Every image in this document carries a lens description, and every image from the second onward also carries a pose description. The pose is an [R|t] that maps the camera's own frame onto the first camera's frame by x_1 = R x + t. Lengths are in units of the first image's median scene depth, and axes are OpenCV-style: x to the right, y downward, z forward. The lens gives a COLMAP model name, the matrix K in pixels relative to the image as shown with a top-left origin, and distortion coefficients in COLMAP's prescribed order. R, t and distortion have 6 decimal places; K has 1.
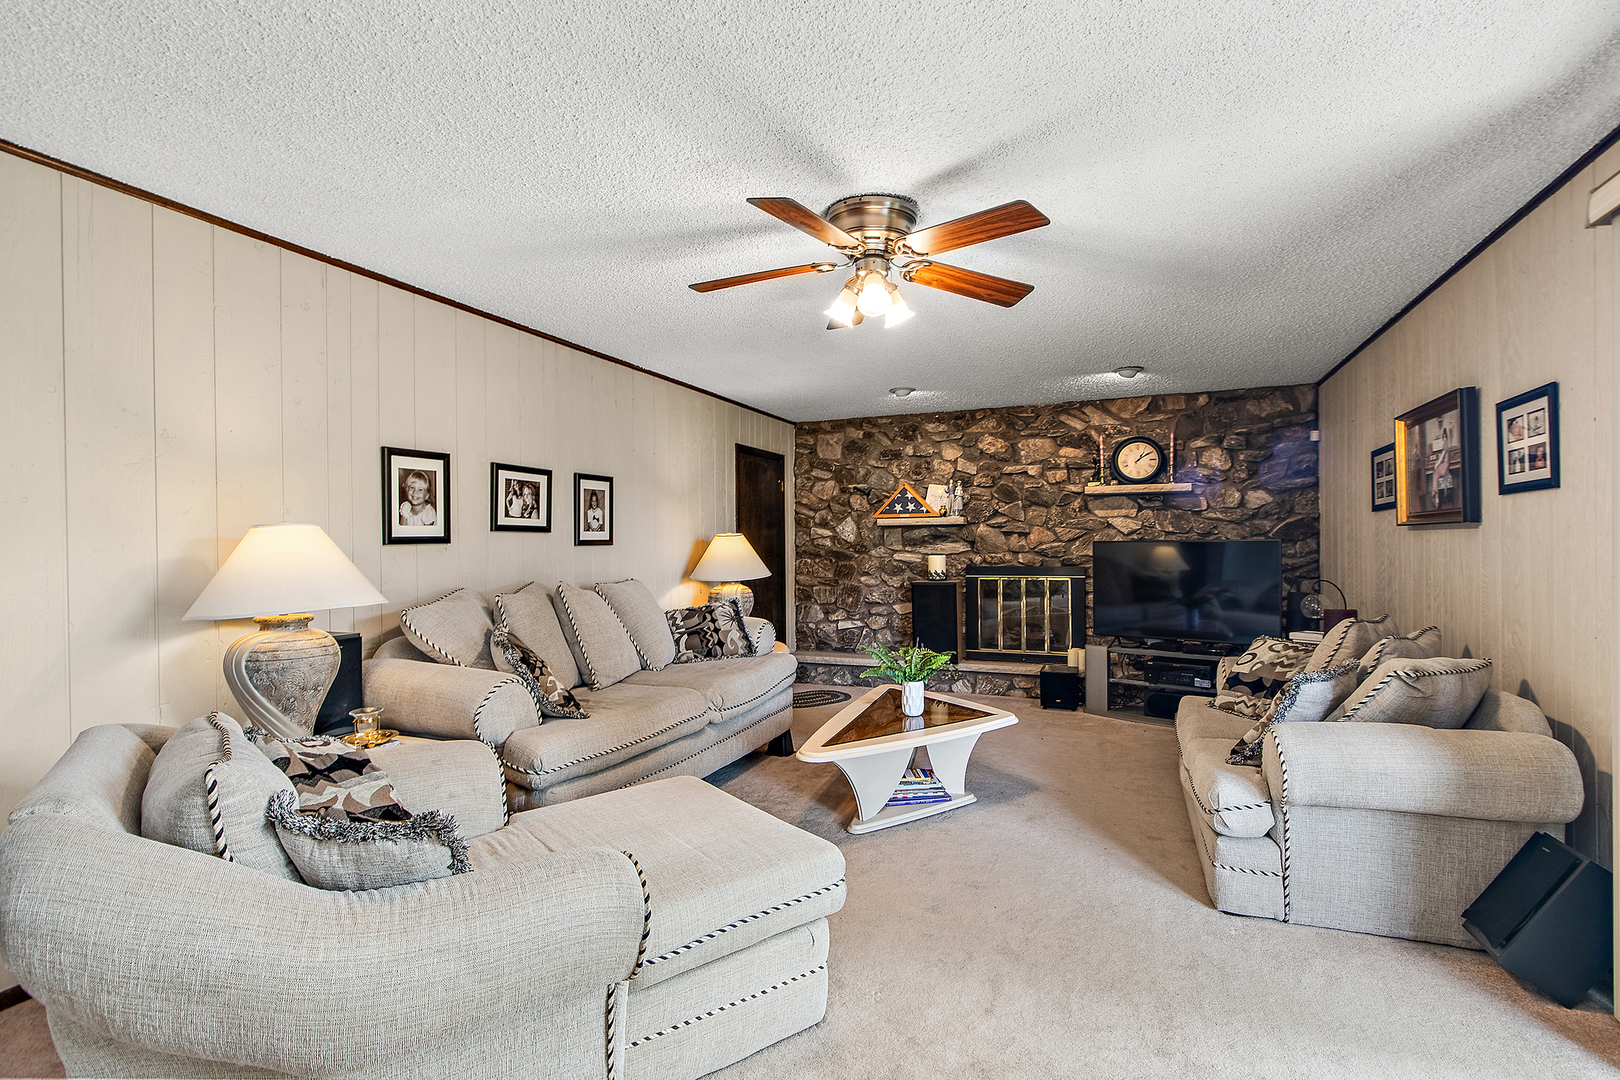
lens RADIAL K [[772.9, 0, 817.1], [0, 772.9, 557.5], [0, 0, 1]] dist [0.011591, -0.003069]
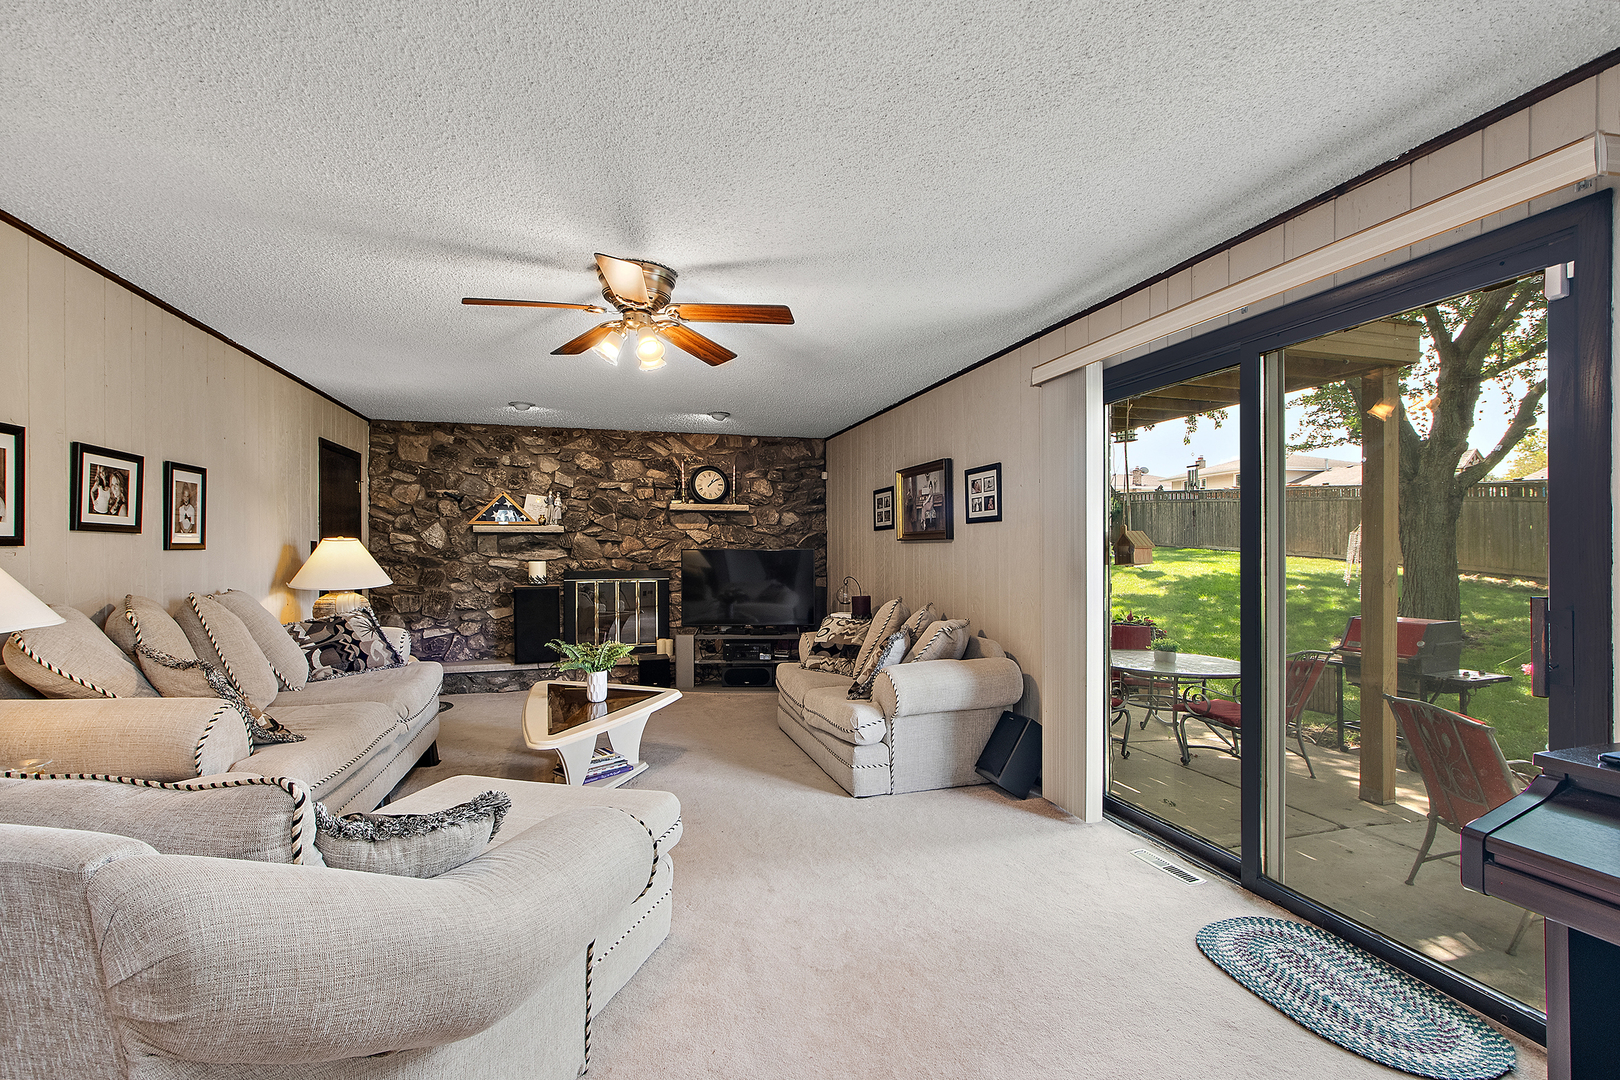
lens RADIAL K [[726.0, 0, 810.8], [0, 726.0, 557.2], [0, 0, 1]] dist [0.007814, -0.002177]
pose [[0.784627, 0.000010, 0.619968, -0.249570], [0.006309, 0.999948, -0.008001, 0.002800], [-0.619936, 0.010190, 0.784586, -0.027188]]
